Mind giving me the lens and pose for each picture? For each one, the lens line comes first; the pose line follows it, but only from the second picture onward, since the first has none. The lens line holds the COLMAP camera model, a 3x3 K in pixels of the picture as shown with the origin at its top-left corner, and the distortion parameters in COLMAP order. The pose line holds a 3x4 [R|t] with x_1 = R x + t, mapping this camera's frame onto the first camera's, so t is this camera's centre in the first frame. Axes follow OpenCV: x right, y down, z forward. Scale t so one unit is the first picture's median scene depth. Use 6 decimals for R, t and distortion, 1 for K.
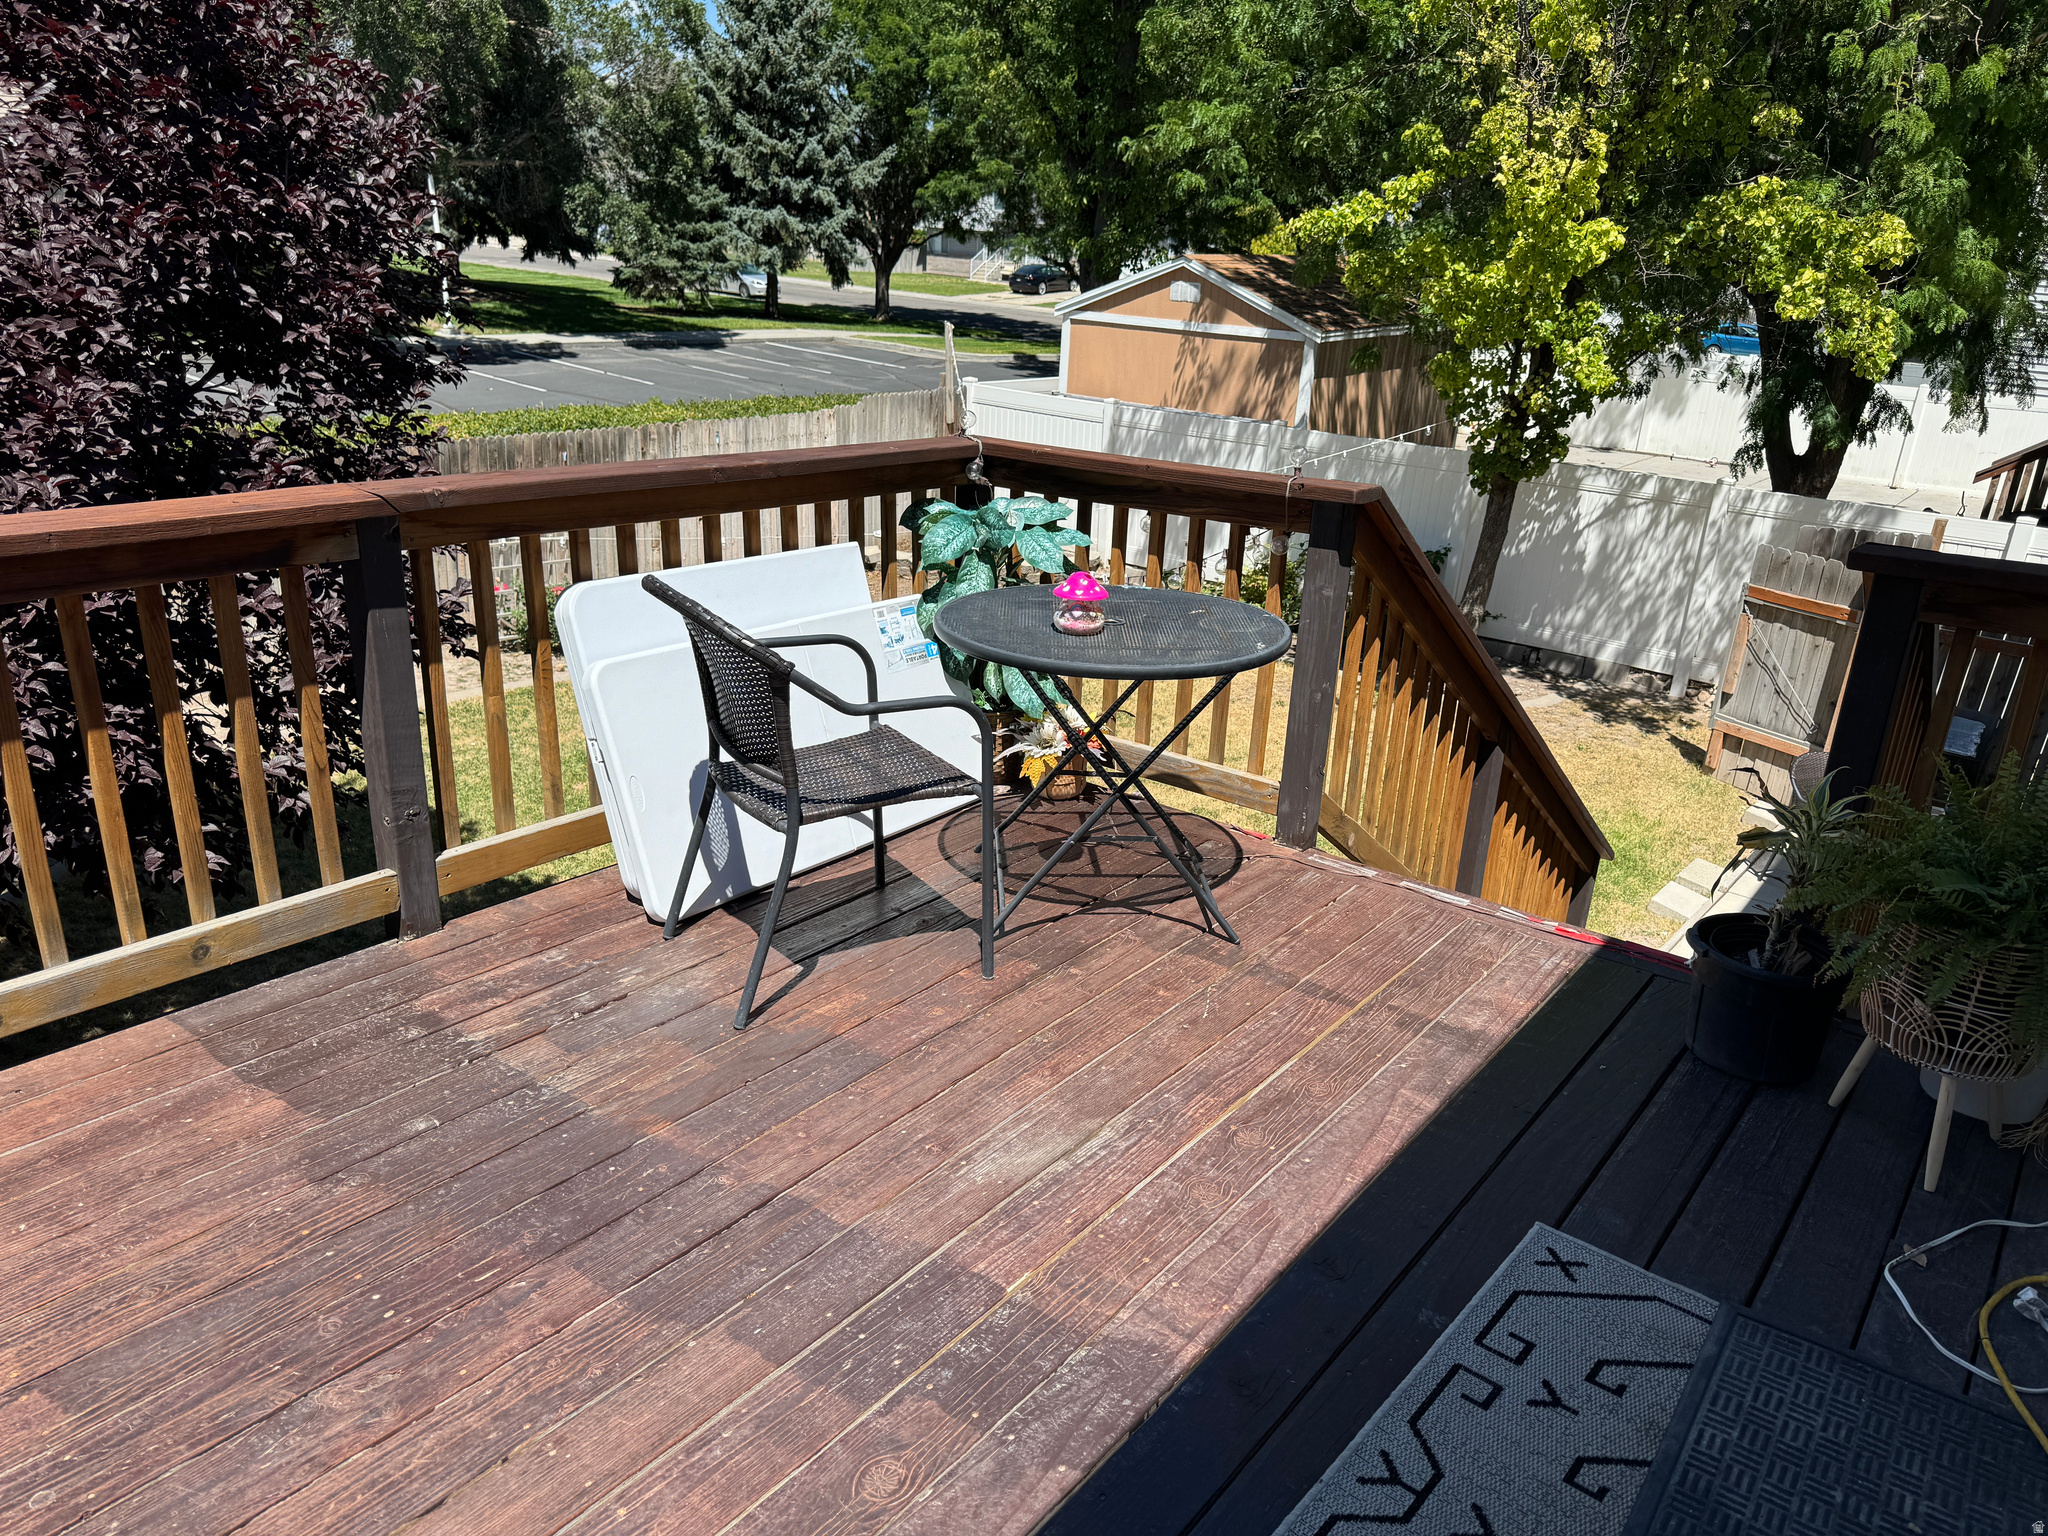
lens RADIAL K [[1451.2, 0, 1028.0], [0, 1451.2, 769.0], [0, 0, 1]] dist [0.059013, -0.056625]
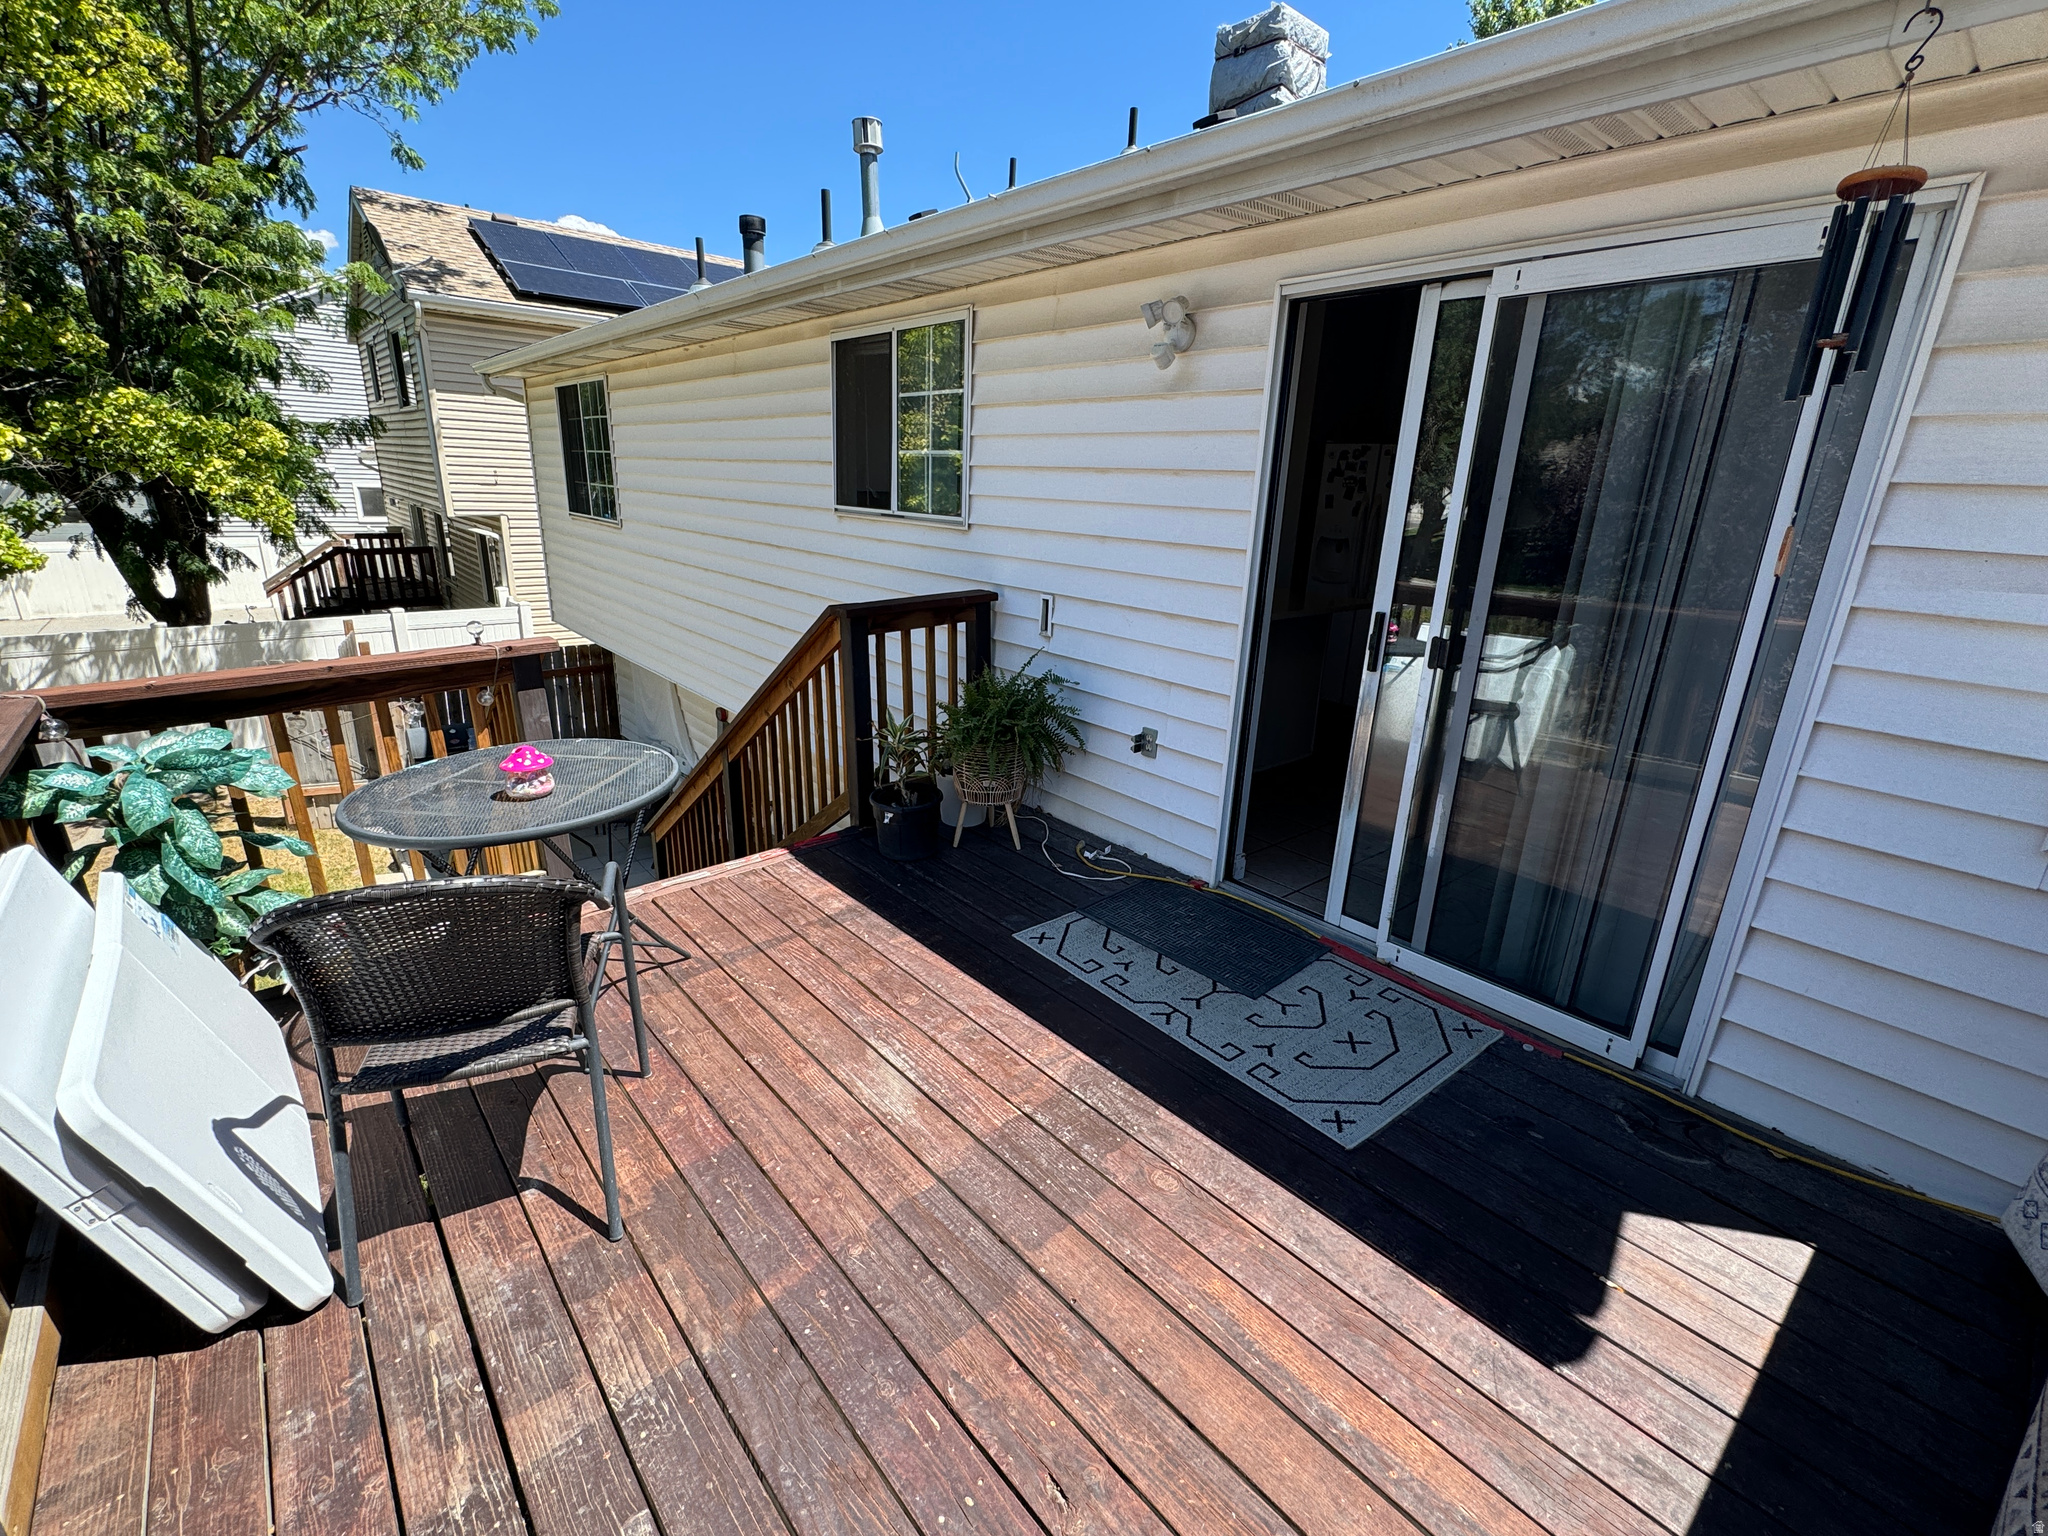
lens RADIAL K [[920.1, 0, 1028.5], [0, 920.1, 770.7], [0, 0, 1]] dist [-0.000958, -0.000227]
pose [[0.193837, -0.349823, 0.916543, -0.559378], [0.334778, 0.901768, 0.273383, -0.181513], [-0.922145, 0.253847, 0.291909, 0.407999]]
